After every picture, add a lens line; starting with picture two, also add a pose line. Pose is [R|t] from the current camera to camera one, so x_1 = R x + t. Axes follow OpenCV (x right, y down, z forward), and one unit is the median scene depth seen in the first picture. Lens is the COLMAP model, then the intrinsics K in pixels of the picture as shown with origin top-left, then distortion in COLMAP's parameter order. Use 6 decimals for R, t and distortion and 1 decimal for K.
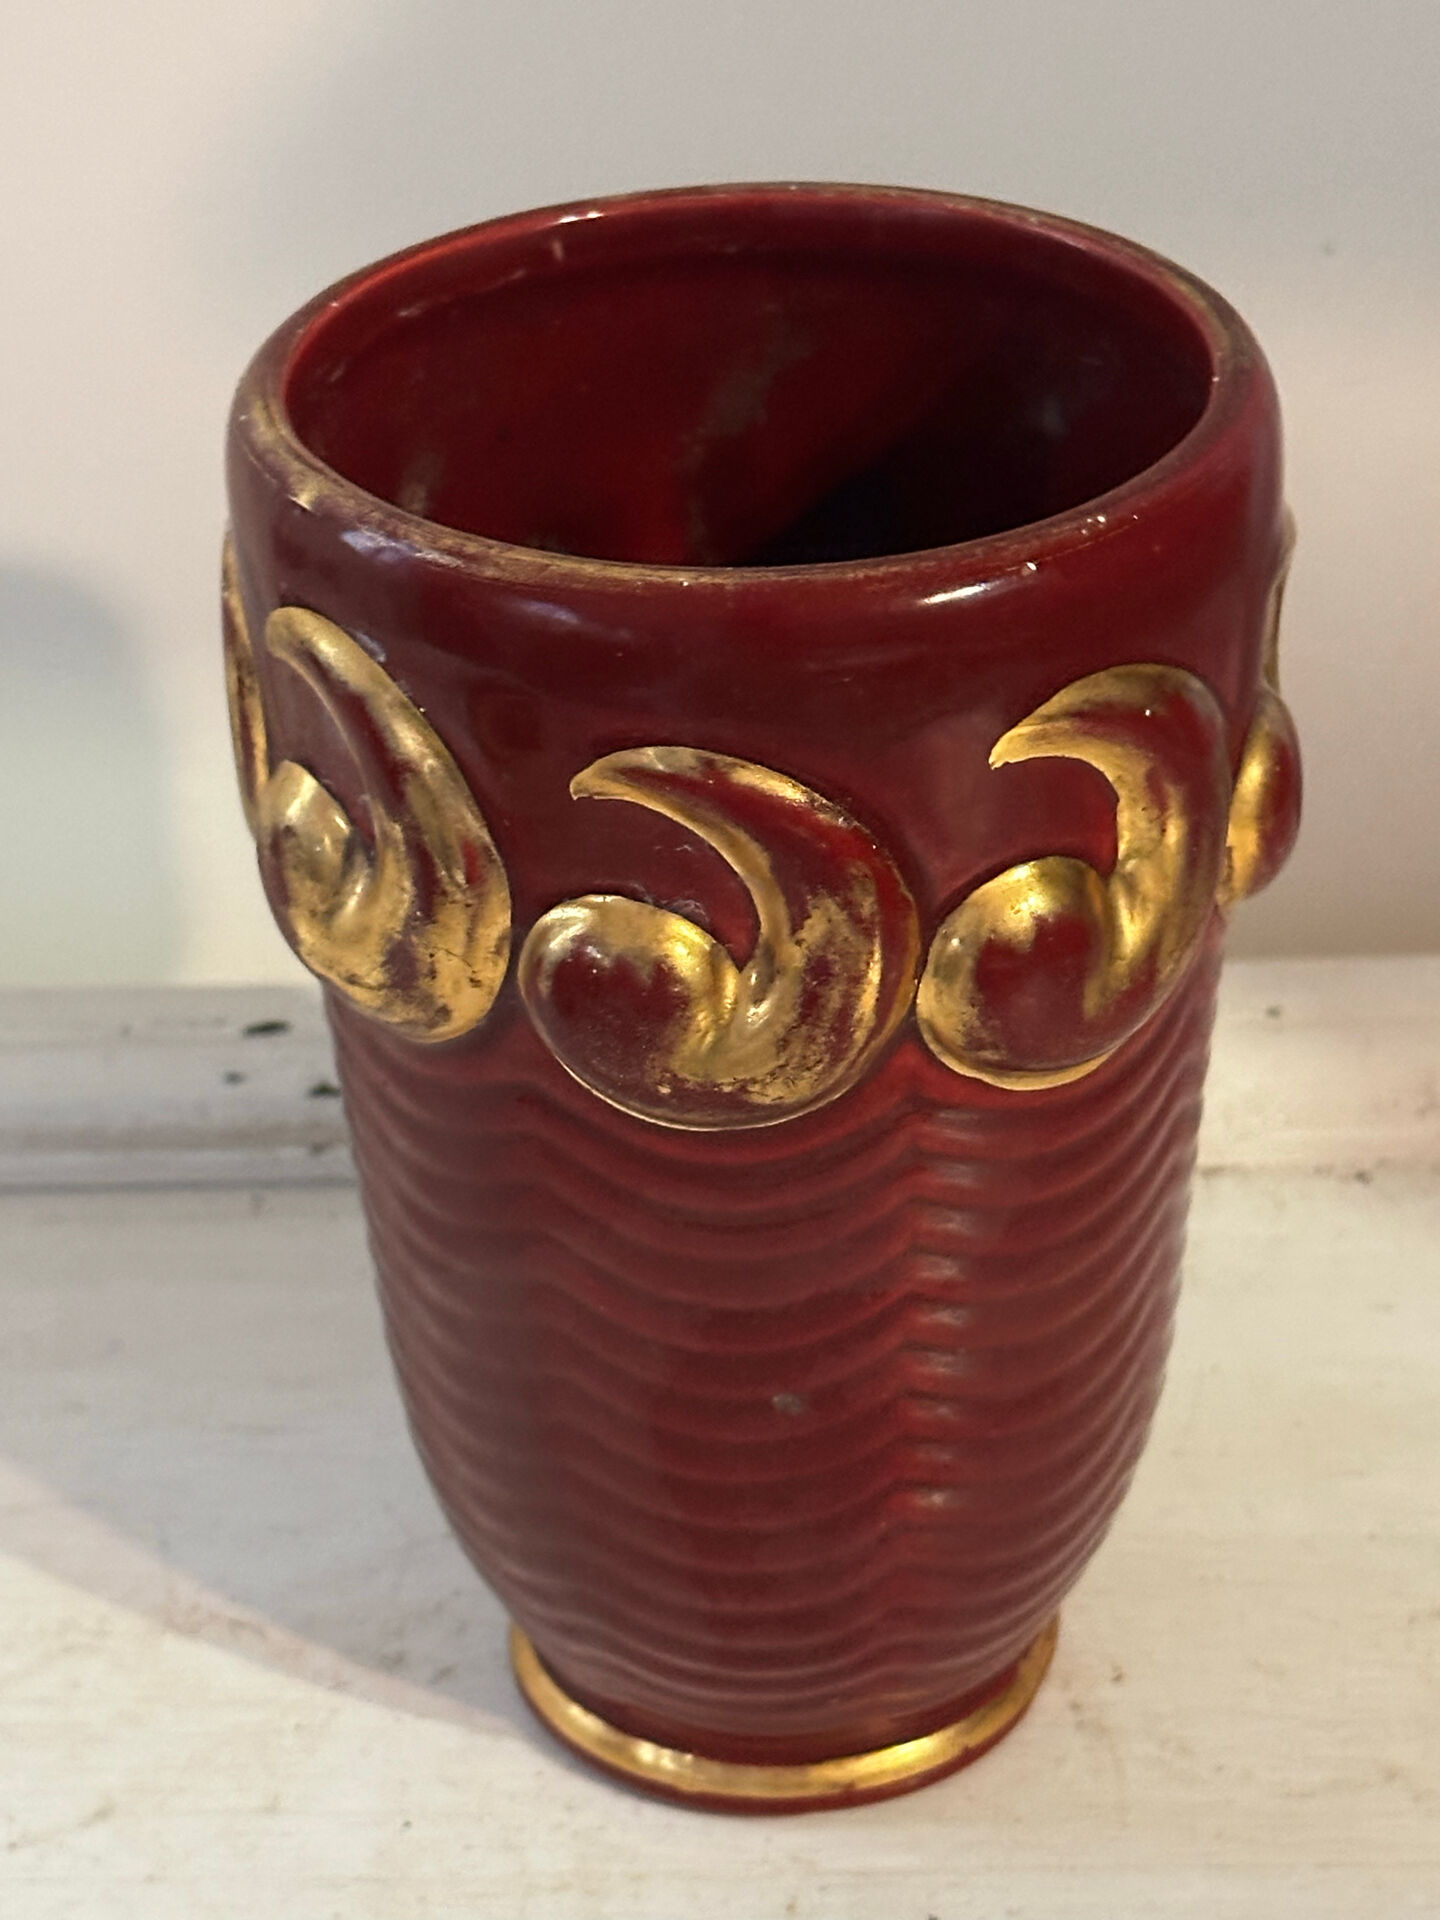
lens RADIAL K [[4421.4, 0, 727.2], [0, 4421.4, 993.2], [0, 0, 1]] dist [0.085453, 0.405392]
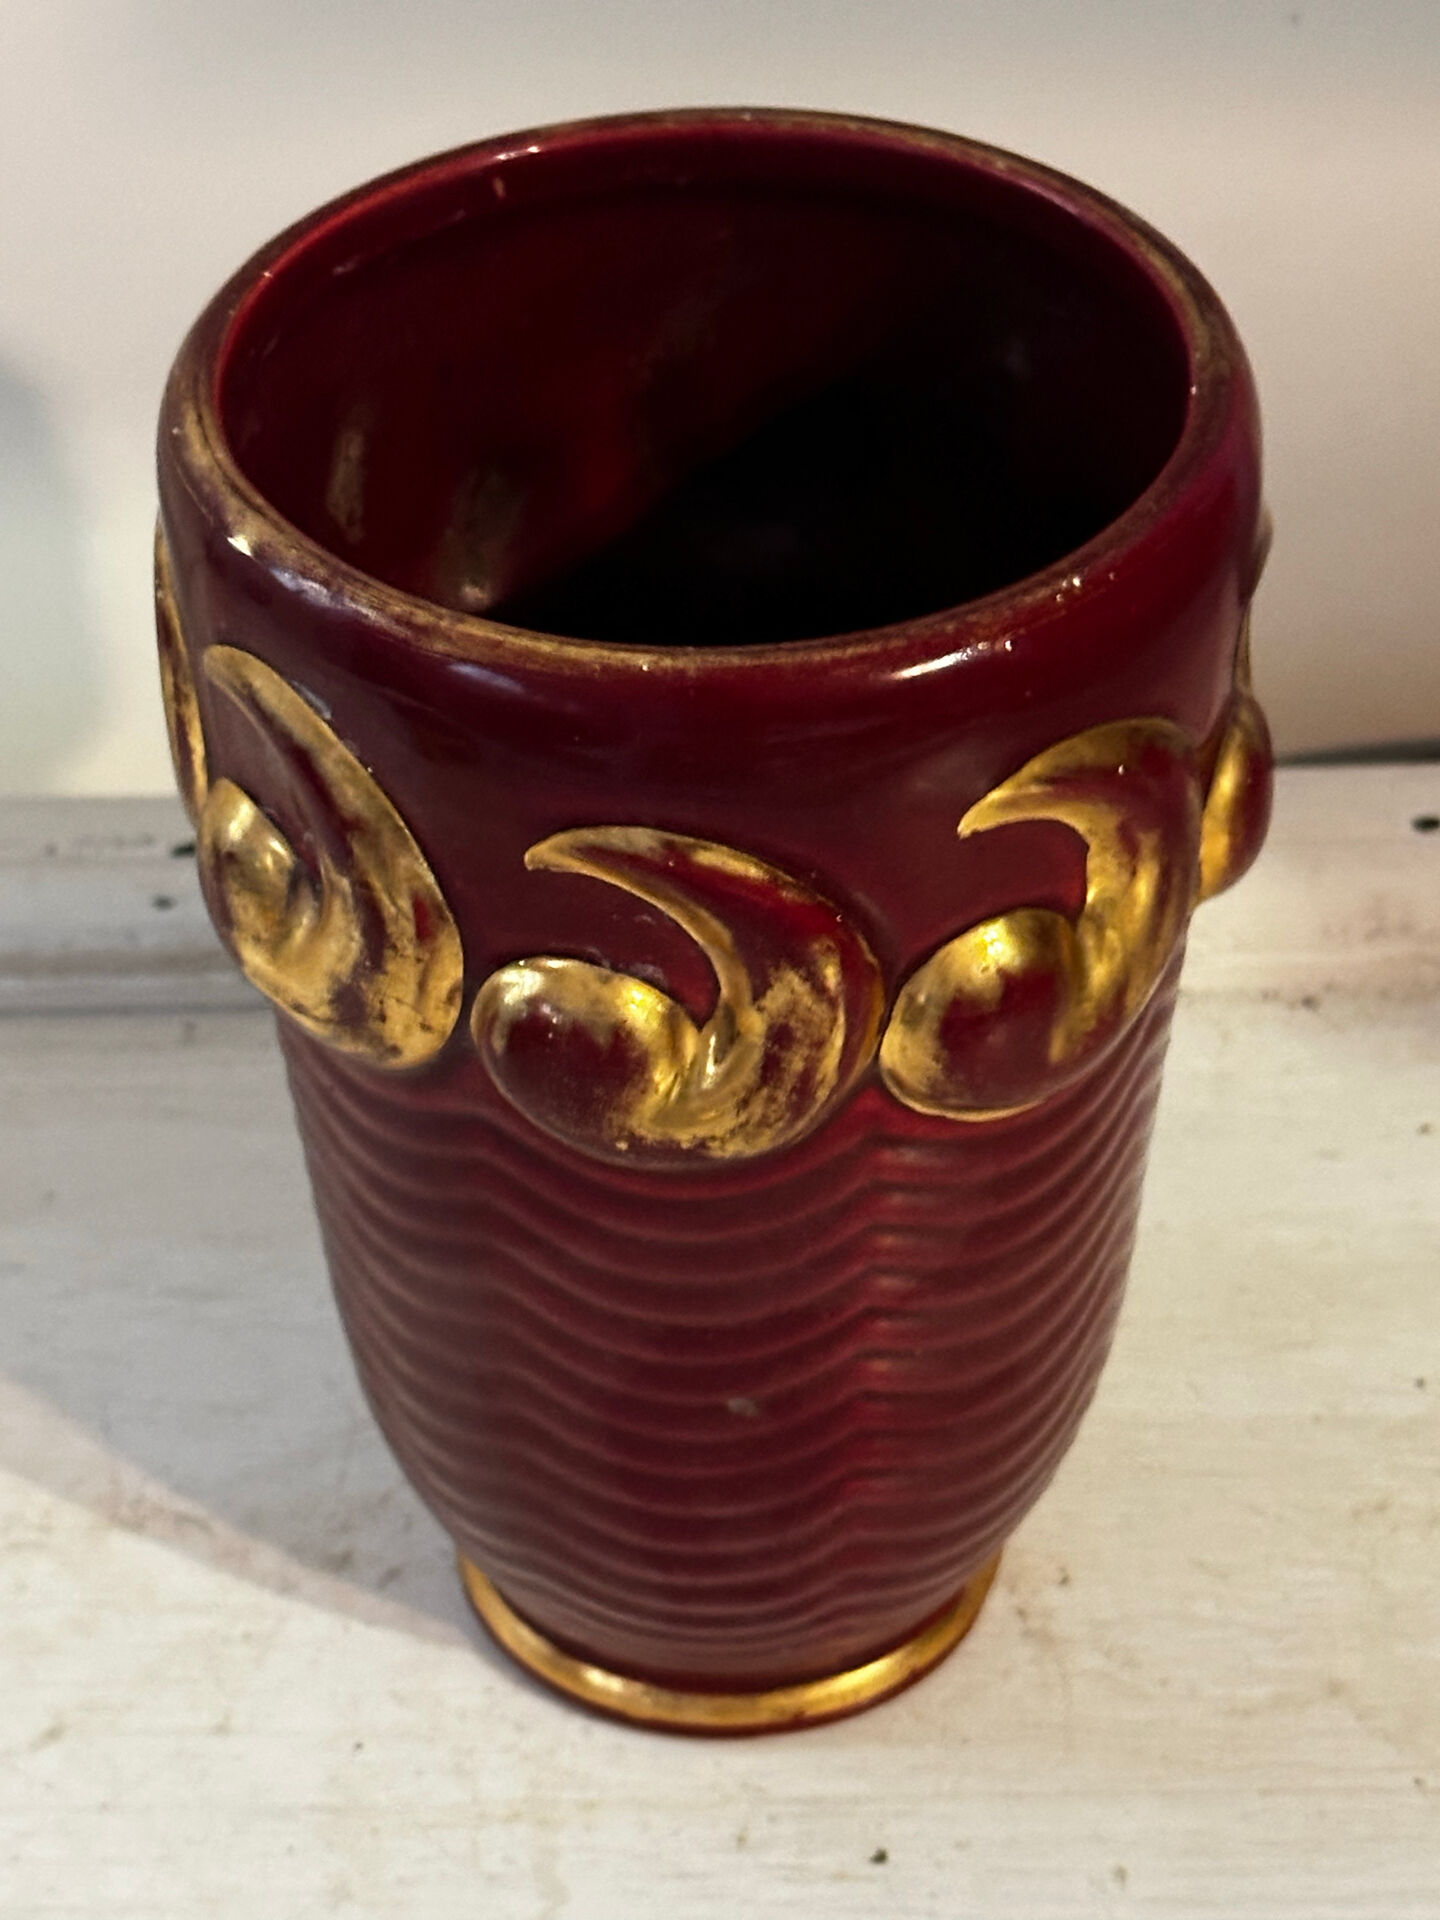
lens RADIAL K [[4421.4, 0, 727.2], [0, 4421.4, 993.2], [0, 0, 1]] dist [0.085453, 0.405392]
pose [[0.999745, -0.002433, 0.022449, -0.012327], [-0.001034, 0.988203, 0.153145, -0.156103], [-0.022557, -0.153129, 0.987949, 0.036409]]
